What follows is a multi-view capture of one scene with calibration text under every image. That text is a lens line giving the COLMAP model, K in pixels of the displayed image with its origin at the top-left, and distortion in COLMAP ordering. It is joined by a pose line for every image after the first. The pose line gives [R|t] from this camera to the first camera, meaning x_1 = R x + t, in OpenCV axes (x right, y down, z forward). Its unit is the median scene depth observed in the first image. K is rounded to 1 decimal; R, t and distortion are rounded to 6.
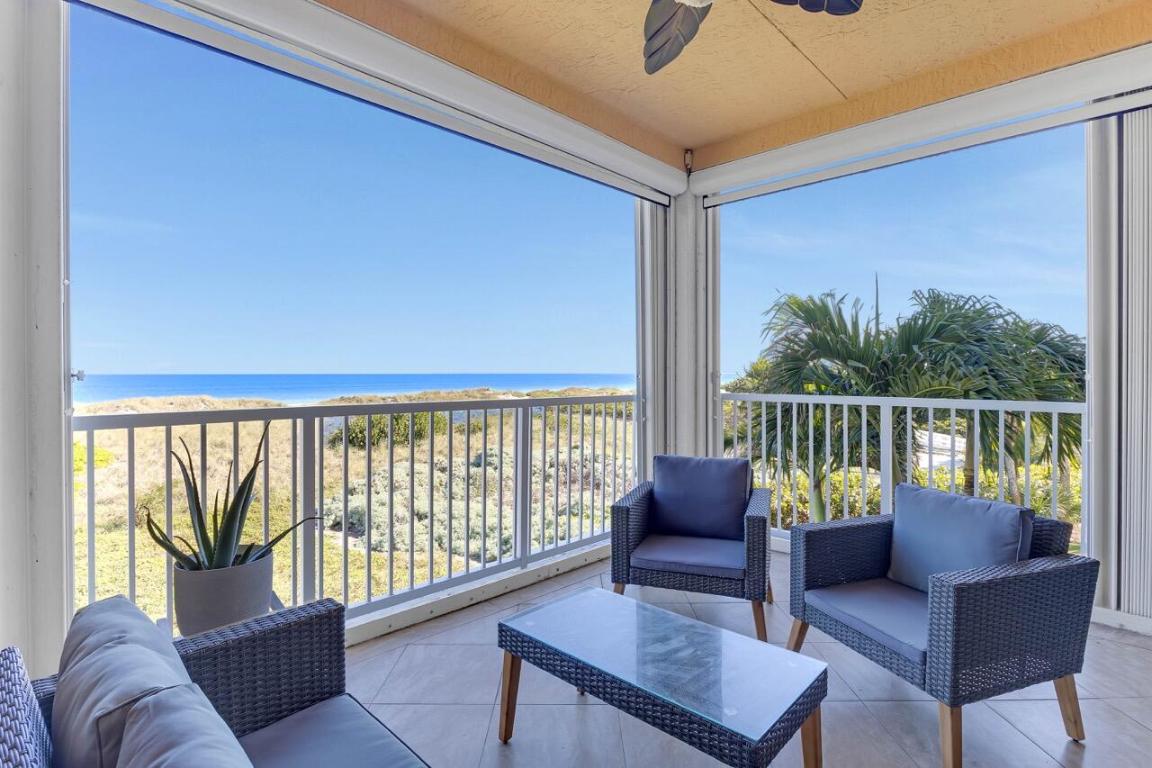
lens RADIAL K [[575.4, 0, 579.6], [0, 575.4, 378.0], [0, 0, 1]] dist [-0.004590, -0.000038]
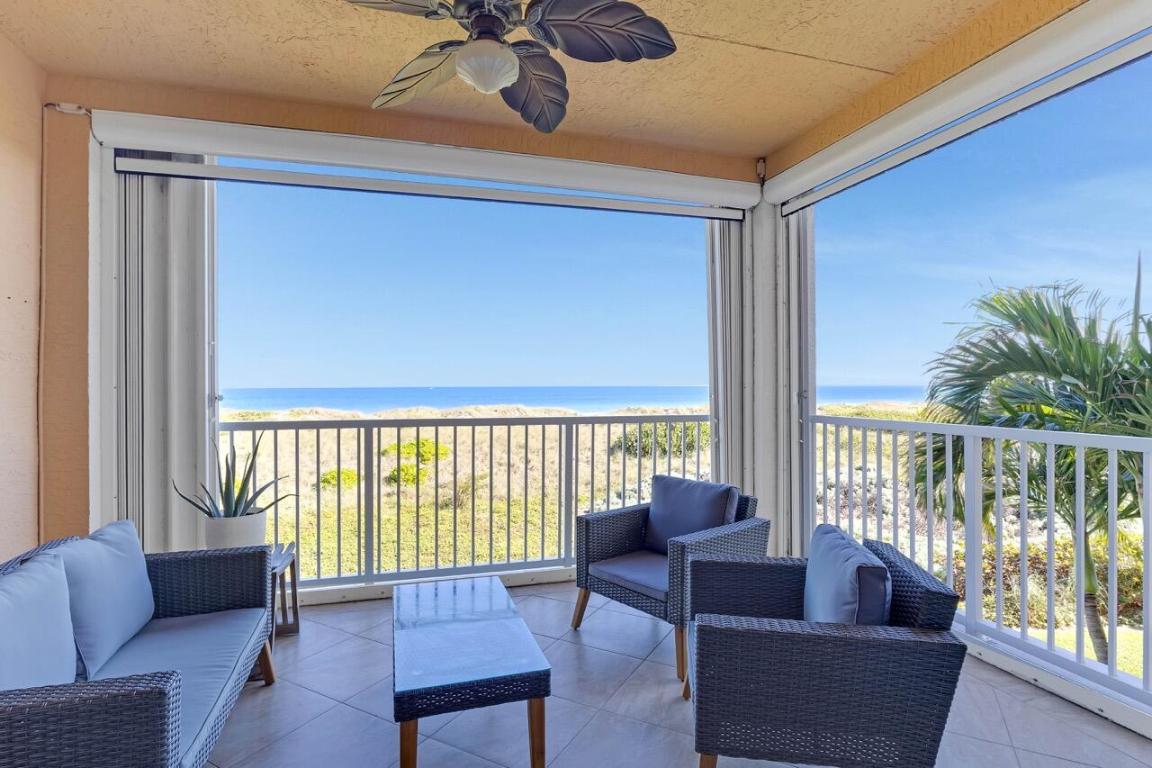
lens RADIAL K [[575.7, 0, 571.3], [0, 575.7, 385.8], [0, 0, 1]] dist [-0.003973, -0.000487]
pose [[0.866117, -0.002317, -0.499837, 0.386195], [-0.001163, 0.999977, -0.006650, -0.014052], [0.499841, 0.006341, 0.866094, 0.021372]]
